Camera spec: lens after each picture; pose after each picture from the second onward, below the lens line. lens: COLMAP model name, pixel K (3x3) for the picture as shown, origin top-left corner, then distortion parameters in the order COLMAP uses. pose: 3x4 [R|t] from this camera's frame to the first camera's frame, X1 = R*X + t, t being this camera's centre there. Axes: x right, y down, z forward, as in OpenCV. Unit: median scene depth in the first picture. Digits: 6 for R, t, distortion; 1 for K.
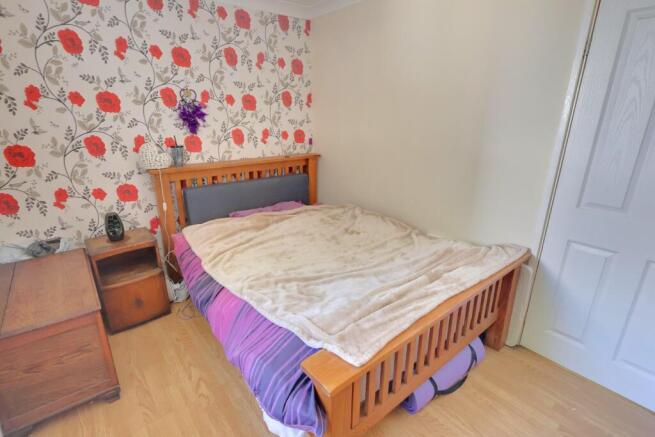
lens RADIAL K [[336.0, 0, 328.2], [0, 336.0, 201.5], [0, 0, 1]] dist [0.029721, -0.000131]
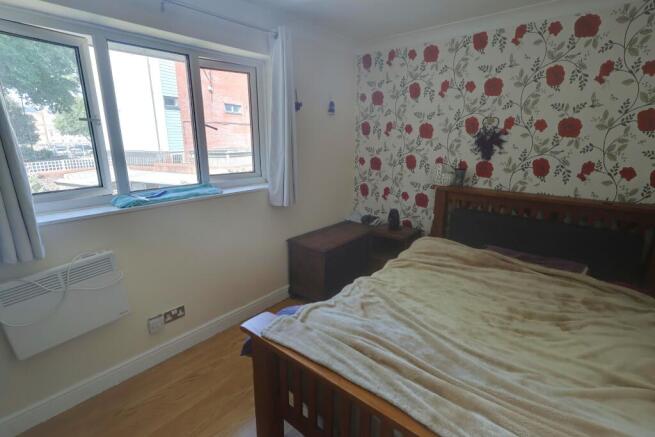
lens RADIAL K [[314.1, 0, 327.5], [0, 314.1, 218.5], [0, 0, 1]] dist [-0.000175, 0.000202]
pose [[0.191102, 0.255777, -0.947659, 0.484607], [-0.257714, 0.944656, 0.202997, -0.104768], [0.947134, 0.205432, 0.246443, 0.355164]]
